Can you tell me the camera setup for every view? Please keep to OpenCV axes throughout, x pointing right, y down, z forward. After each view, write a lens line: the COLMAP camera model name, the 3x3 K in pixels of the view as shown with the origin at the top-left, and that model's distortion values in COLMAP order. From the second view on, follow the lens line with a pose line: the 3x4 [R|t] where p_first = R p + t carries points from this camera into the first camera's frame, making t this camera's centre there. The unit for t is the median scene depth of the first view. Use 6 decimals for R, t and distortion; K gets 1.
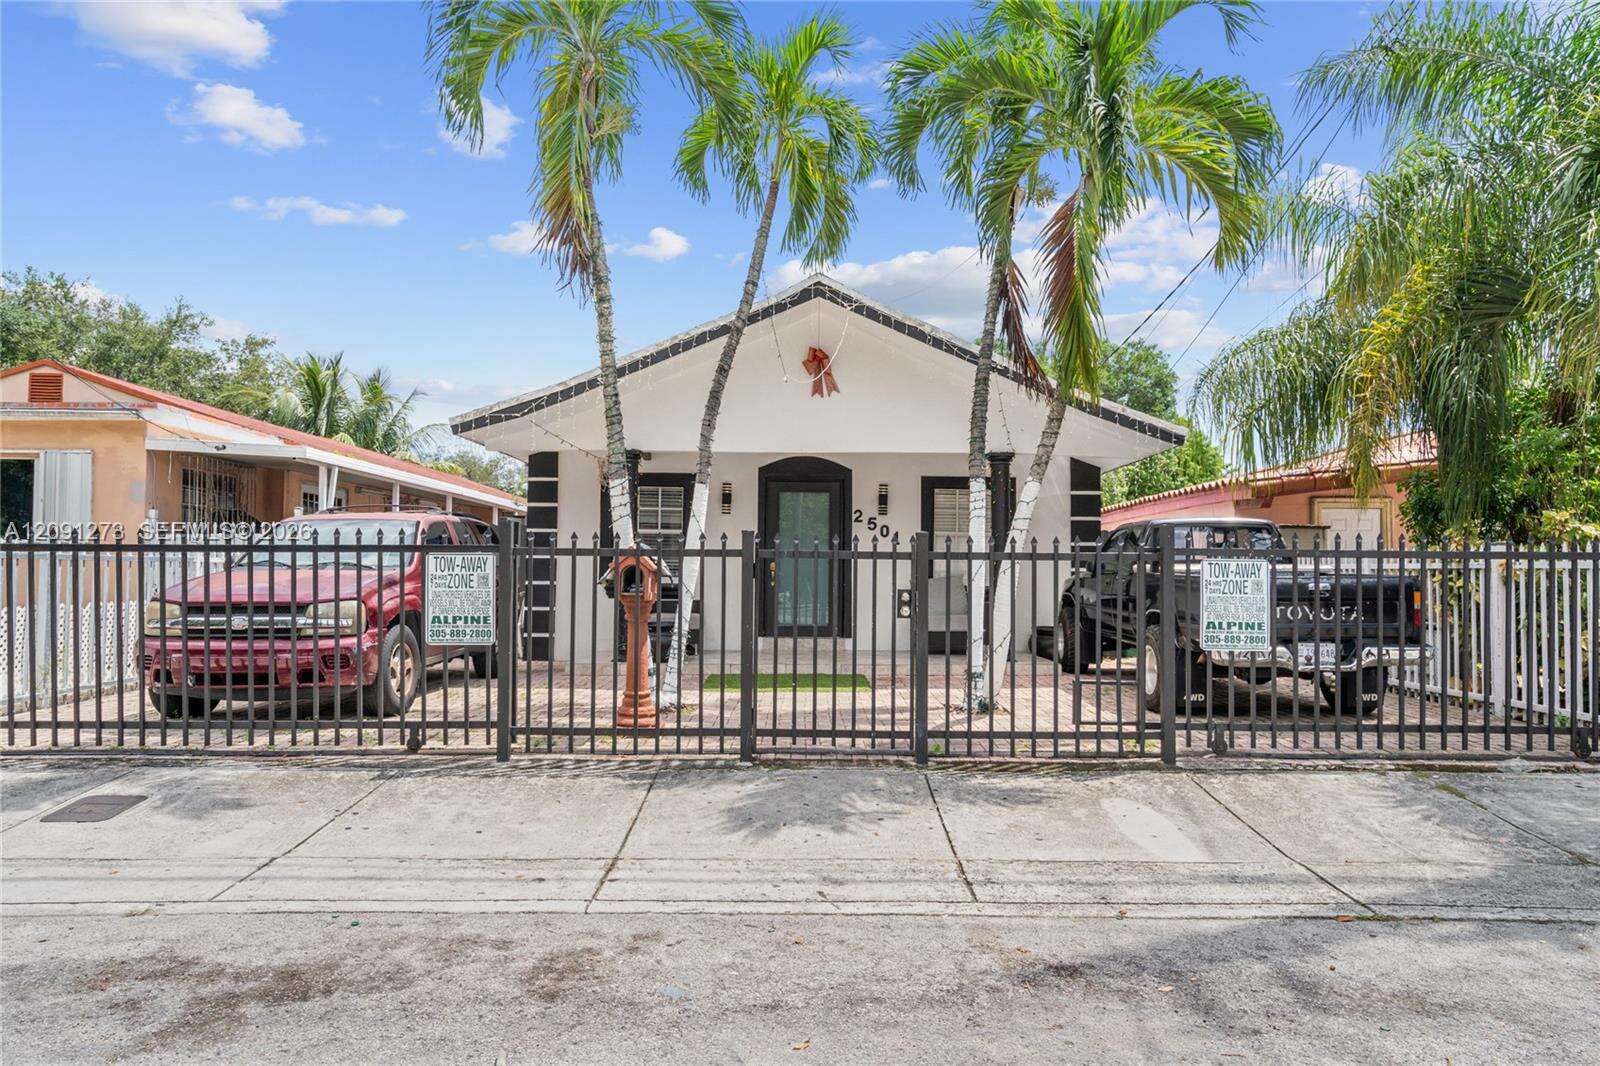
lens RADIAL K [[1041.1, 0, 800.0], [0, 1041.1, 533.0], [0, 0, 1]] dist [0.023913, -0.006970]
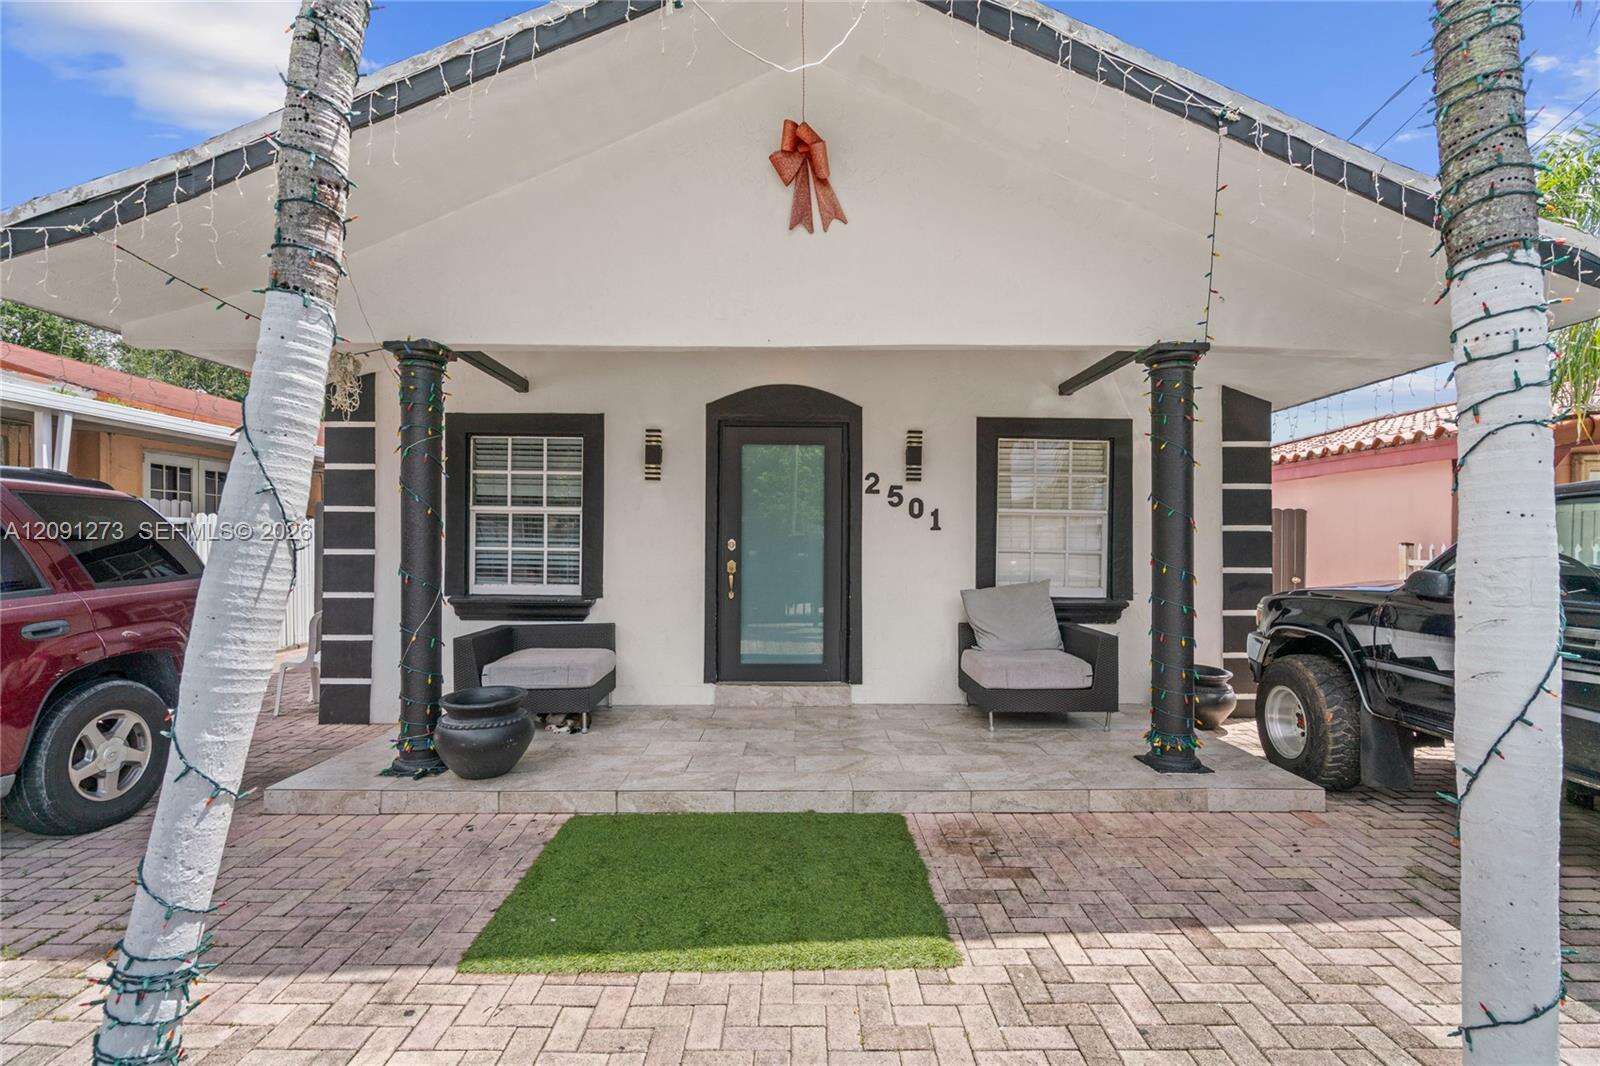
lens RADIAL K [[739.2, 0, 800.0], [0, 739.2, 533.0], [0, 0, 1]] dist [-0.001908, 0.000003]
pose [[0.999990, -0.003289, 0.003123, 0.020795], [0.003217, 0.999736, 0.022749, 0.003953], [-0.003196, -0.022739, 0.999736, 0.948514]]
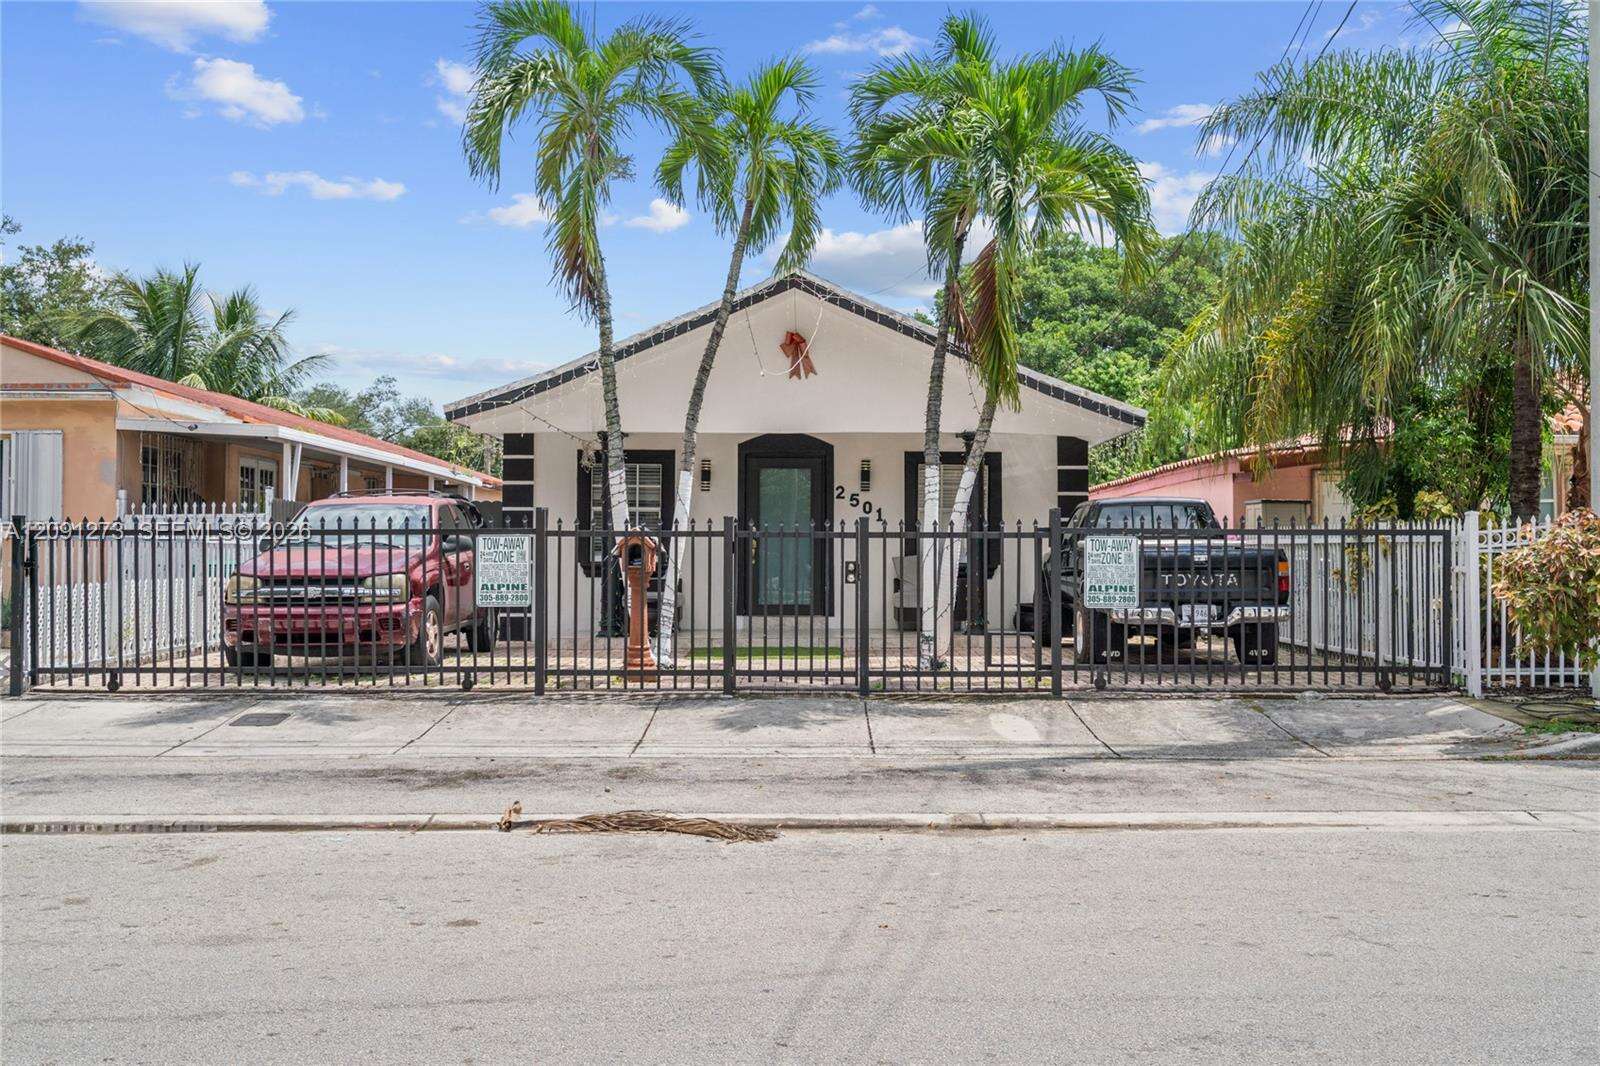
lens RADIAL K [[1538.3, 0, 800.0], [0, 1538.3, 533.0], [0, 0, 1]] dist [0.029606, -0.015720]
pose [[0.999982, -0.005362, -0.002692, 0.035865], [0.005425, 0.999704, 0.023706, -0.021546], [0.002564, -0.023720, 0.999715, -0.742659]]
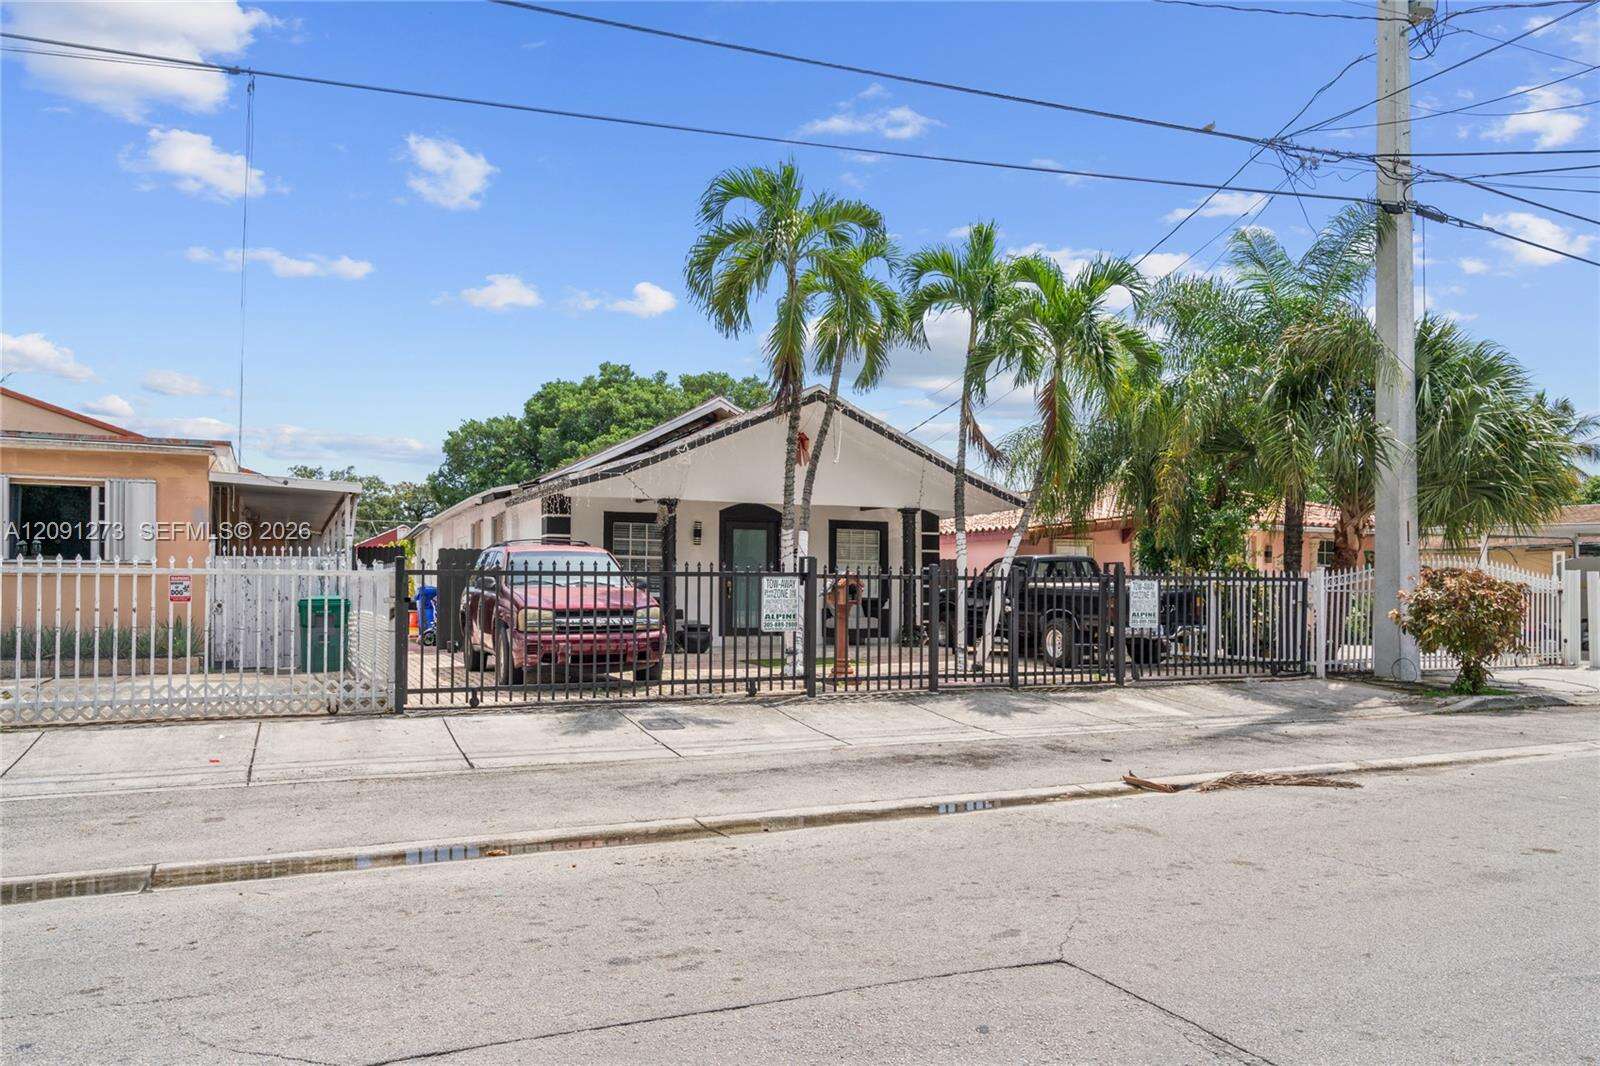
lens RADIAL K [[1073.7, 0, 762.9], [0, 1073.7, 573.9], [0, 0, 1]] dist [0.027364, -0.000755]
pose [[0.924691, 0.002445, 0.380710, -0.855311], [-0.011375, 0.999710, 0.021208, -0.018731], [-0.380548, -0.023941, 0.924451, -0.499508]]
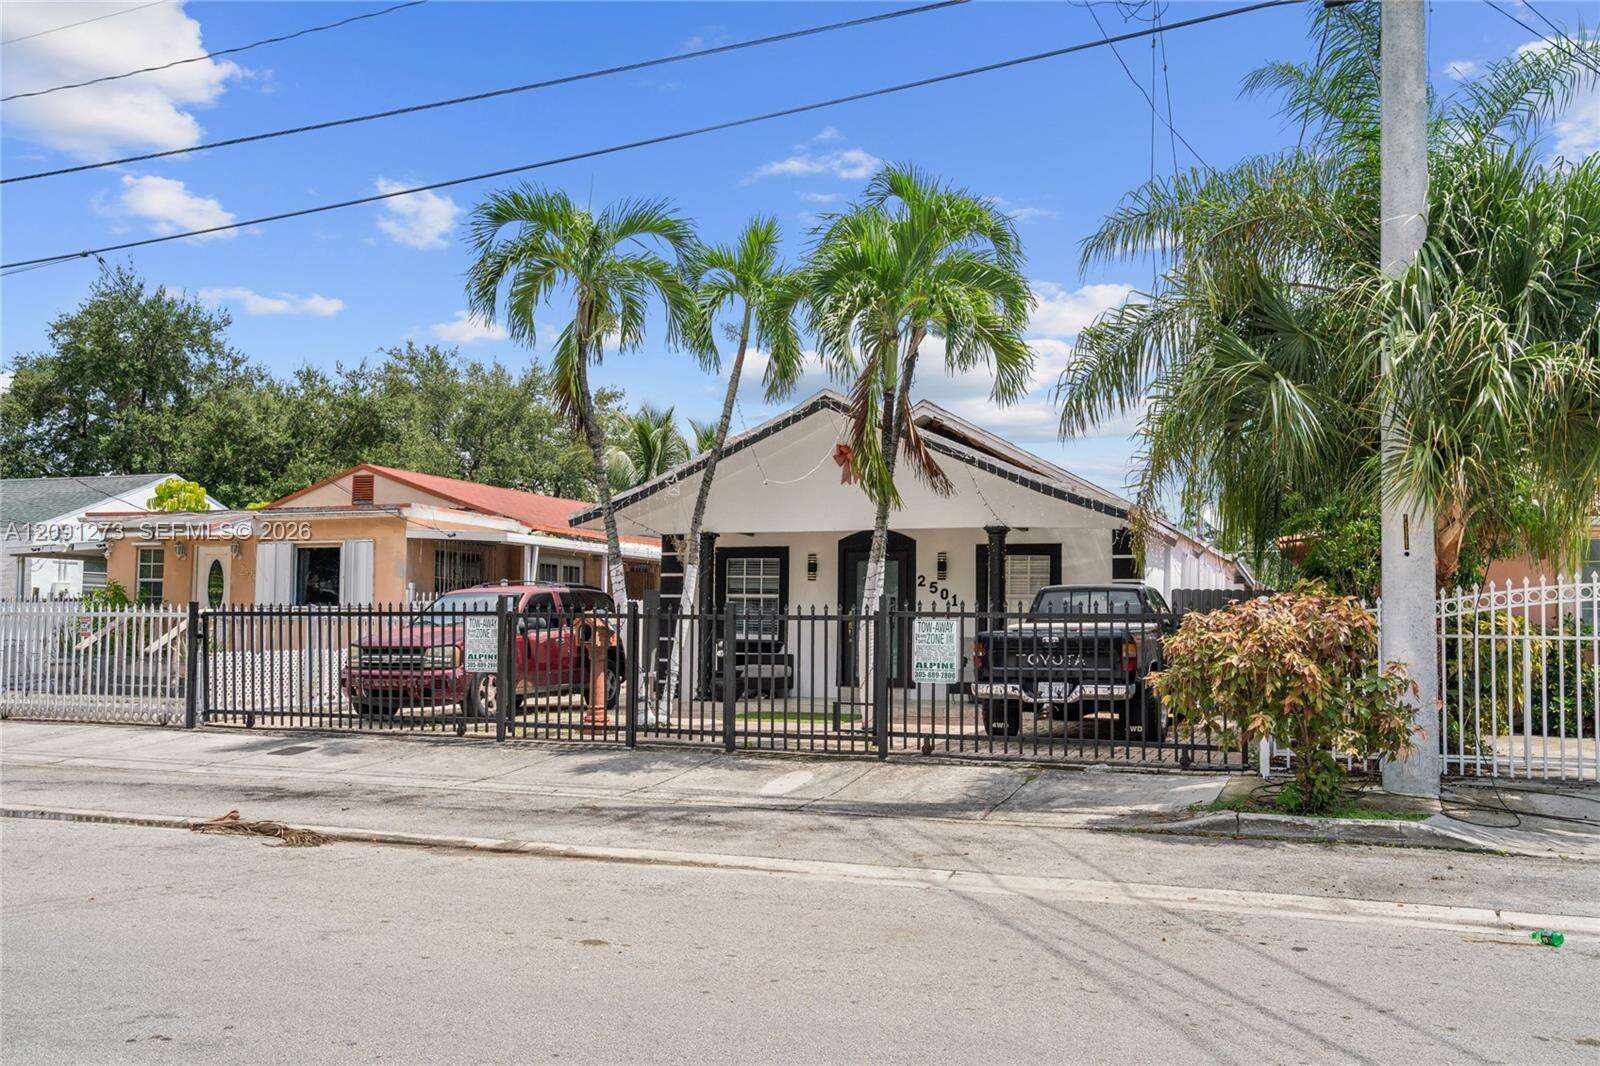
lens RADIAL K [[1351.8, 0, 794.8], [0, 1351.8, 569.9], [0, 0, 1]] dist [0.036323, 0.003689]
pose [[0.926486, -0.014853, -0.376035, 0.796399], [0.010686, 0.999856, -0.013165, -0.017644], [0.376177, 0.008179, 0.926512, -0.678926]]
